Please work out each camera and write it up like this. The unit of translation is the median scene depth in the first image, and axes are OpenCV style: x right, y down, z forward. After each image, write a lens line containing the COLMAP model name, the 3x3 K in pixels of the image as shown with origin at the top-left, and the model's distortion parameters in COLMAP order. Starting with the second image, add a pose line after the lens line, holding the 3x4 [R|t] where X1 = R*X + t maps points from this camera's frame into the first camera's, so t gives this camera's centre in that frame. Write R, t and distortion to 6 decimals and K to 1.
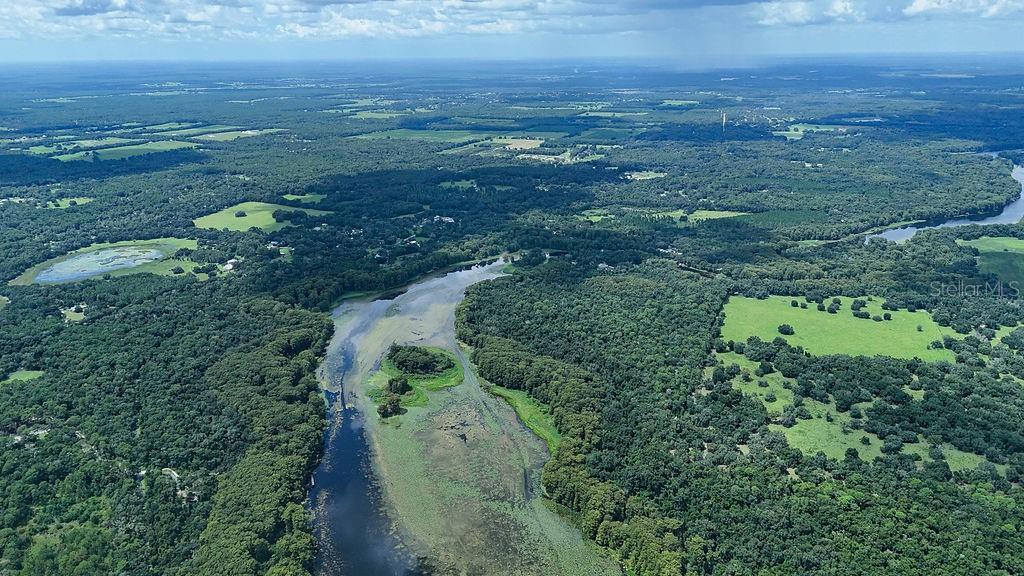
lens RADIAL K [[752.8, 0, 513.6], [0, 752.8, 286.2], [0, 0, 1]] dist [0.083780, -0.083266]
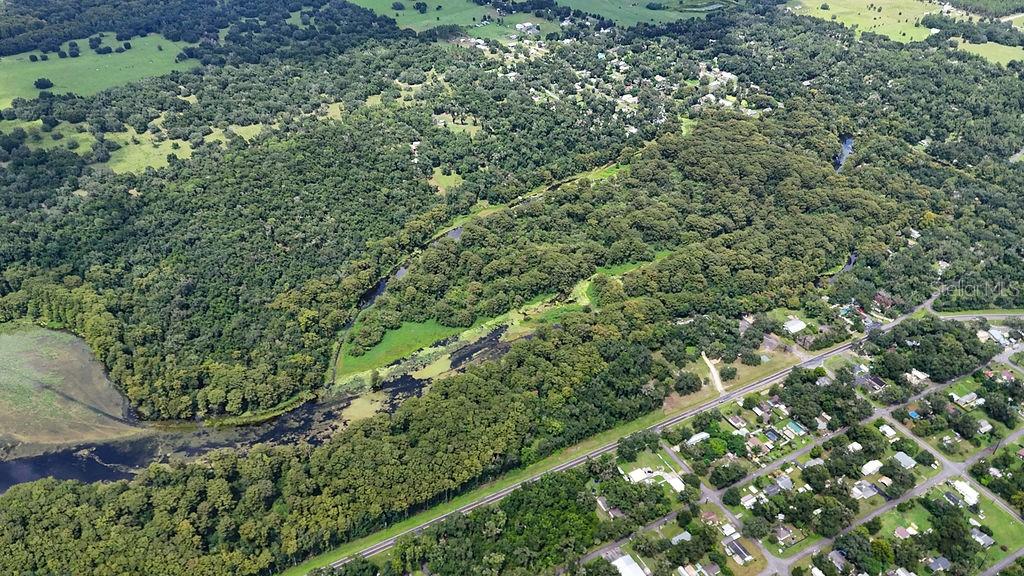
lens RADIAL K [[758.3, 0, 513.7], [0, 758.3, 286.9], [0, 0, 1]] dist [0.073809, -0.077853]
pose [[0.545707, -0.471439, 0.692784, -0.149609], [0.240568, 0.880071, 0.409392, 0.033939], [-0.802702, -0.056746, 0.593674, -0.100855]]
